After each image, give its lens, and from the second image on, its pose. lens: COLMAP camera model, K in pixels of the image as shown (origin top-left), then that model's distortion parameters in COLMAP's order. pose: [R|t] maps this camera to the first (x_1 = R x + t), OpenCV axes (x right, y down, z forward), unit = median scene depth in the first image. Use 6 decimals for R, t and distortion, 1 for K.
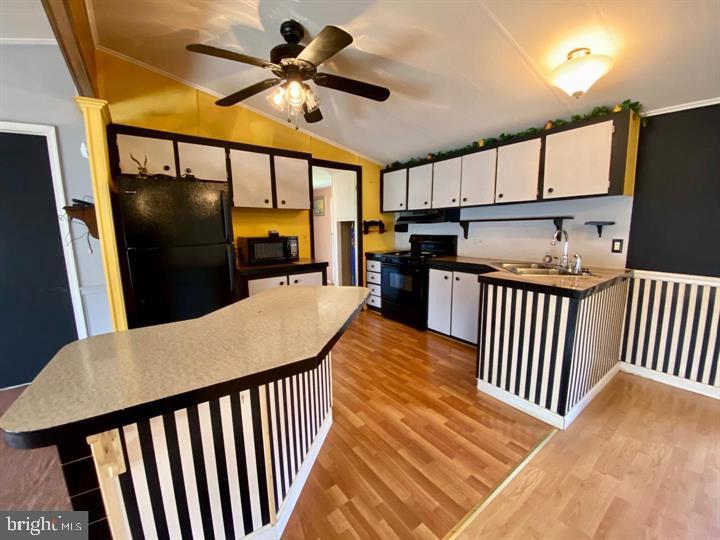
lens RADIAL K [[294.1, 0, 364.8], [0, 294.1, 270.4], [0, 0, 1]] dist [-0.001901, -0.005523]
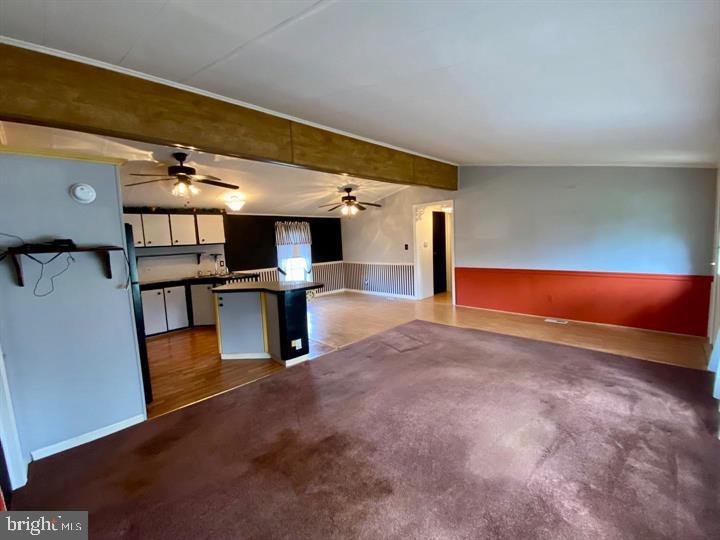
lens RADIAL K [[294.1, 0, 354.3], [0, 294.1, 272.7], [0, 0, 1]] dist [-0.001901, -0.005523]
pose [[-0.119527, -0.085294, 0.989160, -1.467040], [0.195386, 0.974799, 0.107666, -0.051124], [-0.973415, 0.206137, -0.099849, 0.167574]]
